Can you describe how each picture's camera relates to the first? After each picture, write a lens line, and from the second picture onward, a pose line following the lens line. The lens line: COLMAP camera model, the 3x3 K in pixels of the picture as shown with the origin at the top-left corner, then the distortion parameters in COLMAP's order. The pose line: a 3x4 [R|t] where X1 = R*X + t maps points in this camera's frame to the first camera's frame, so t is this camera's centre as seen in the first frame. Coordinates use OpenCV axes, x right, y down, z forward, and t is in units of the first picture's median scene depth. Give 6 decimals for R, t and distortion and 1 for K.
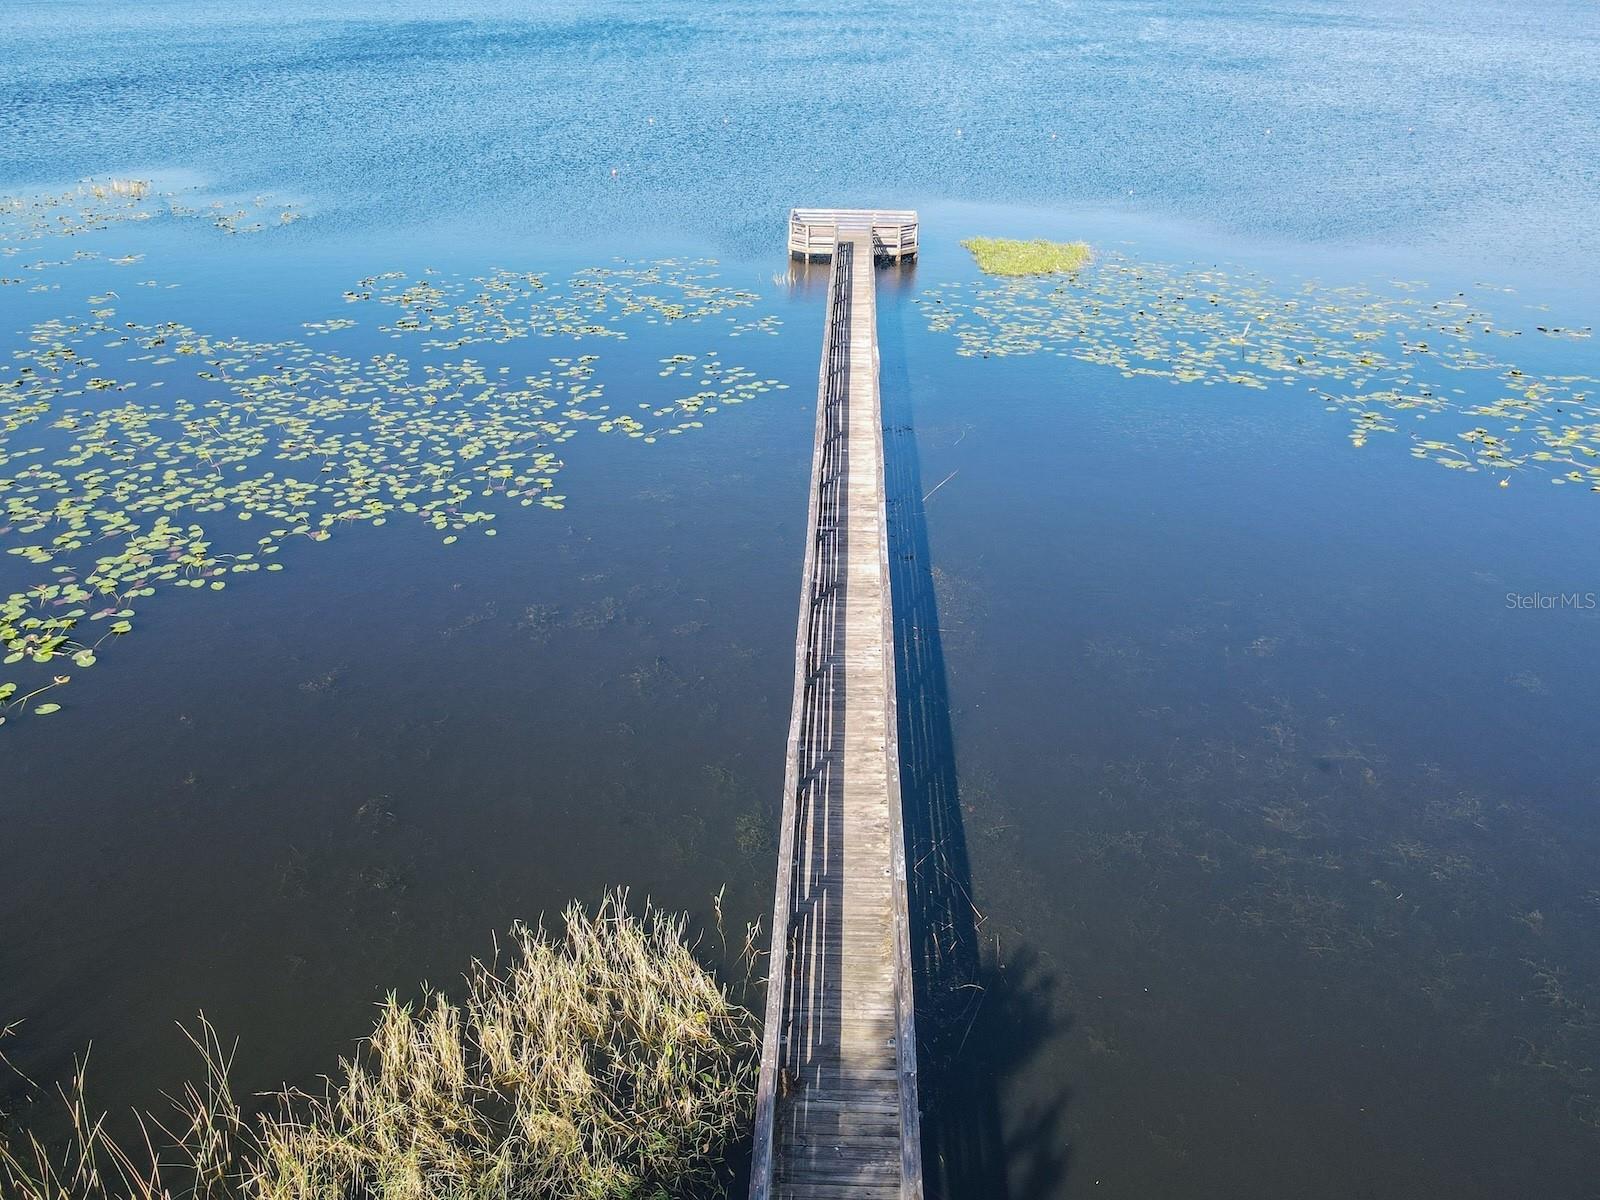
lens RADIAL K [[1124.3, 0, 830.2], [0, 1124.3, 578.9], [0, 0, 1]] dist [0.014068, 0.002592]
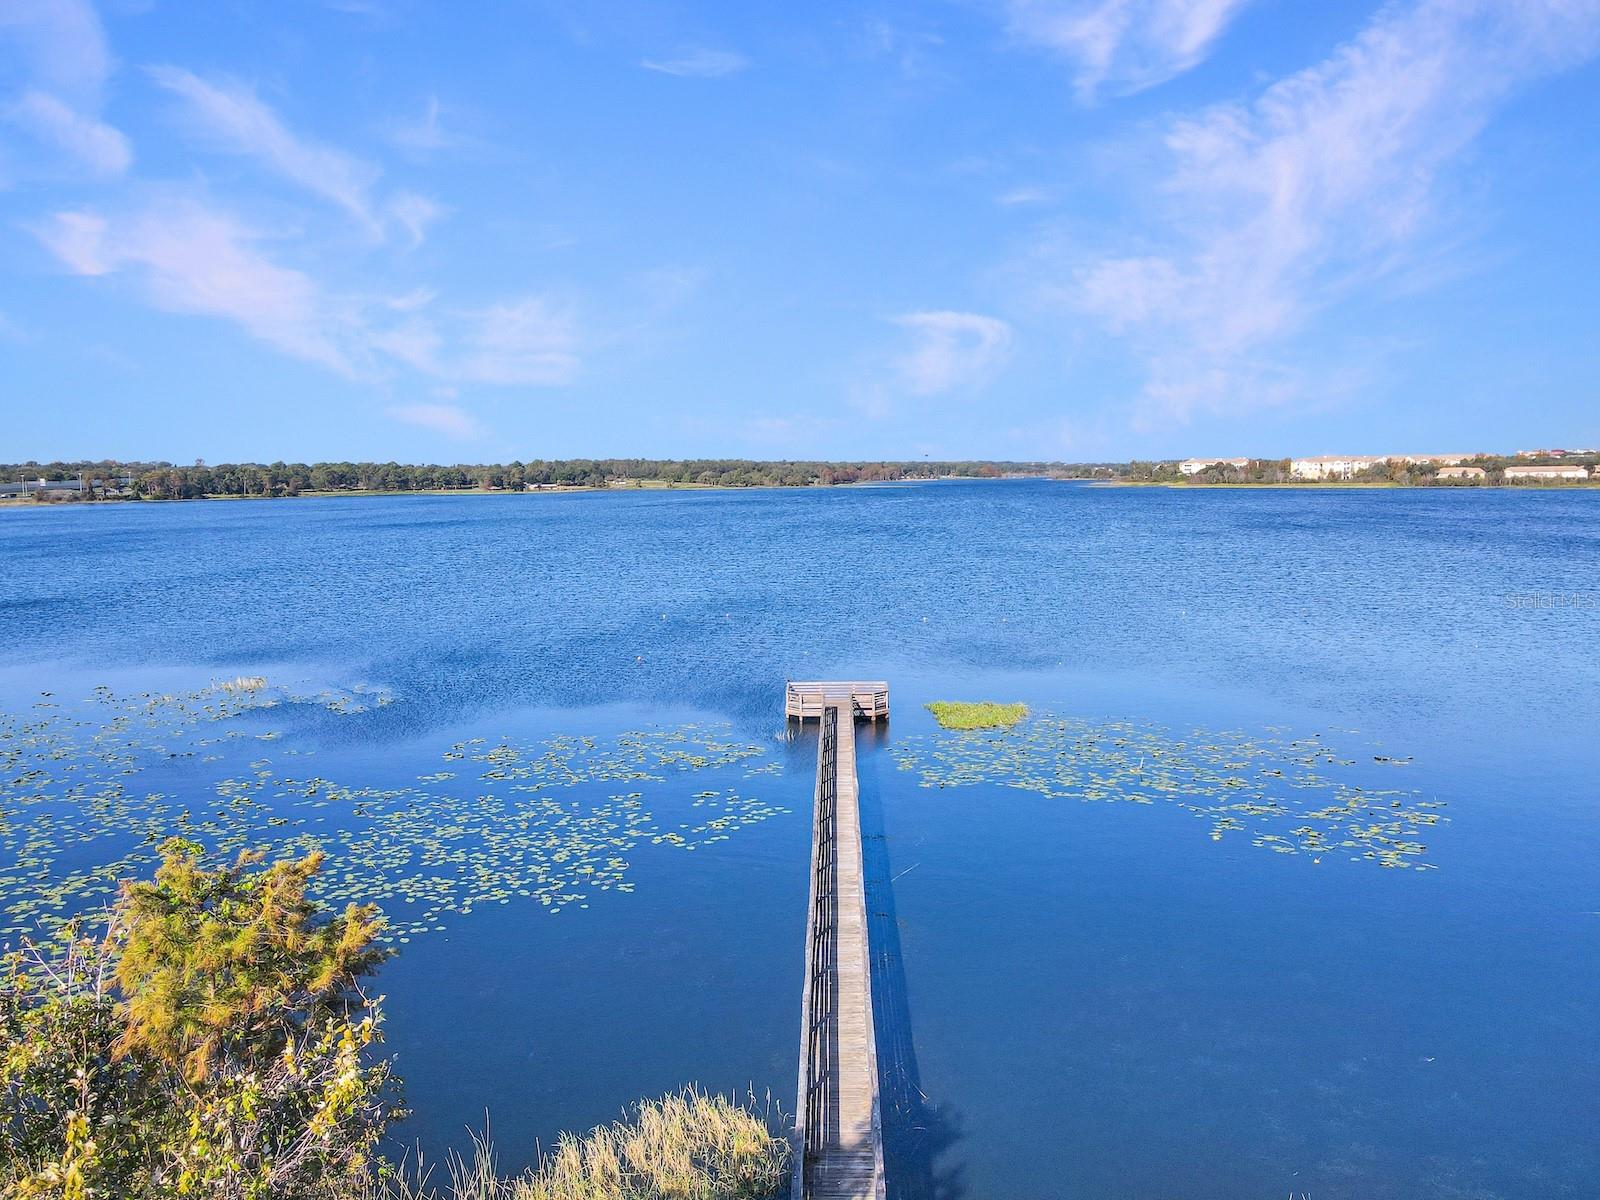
lens RADIAL K [[1124.3, 0, 805.9], [0, 1124.3, 596.0], [0, 0, 1]] dist [0.014068, 0.002592]
pose [[0.999643, -0.025470, -0.008092, -0.002672], [0.020391, 0.922644, -0.385113, 0.120315], [0.017275, 0.384811, 0.922834, -0.358862]]
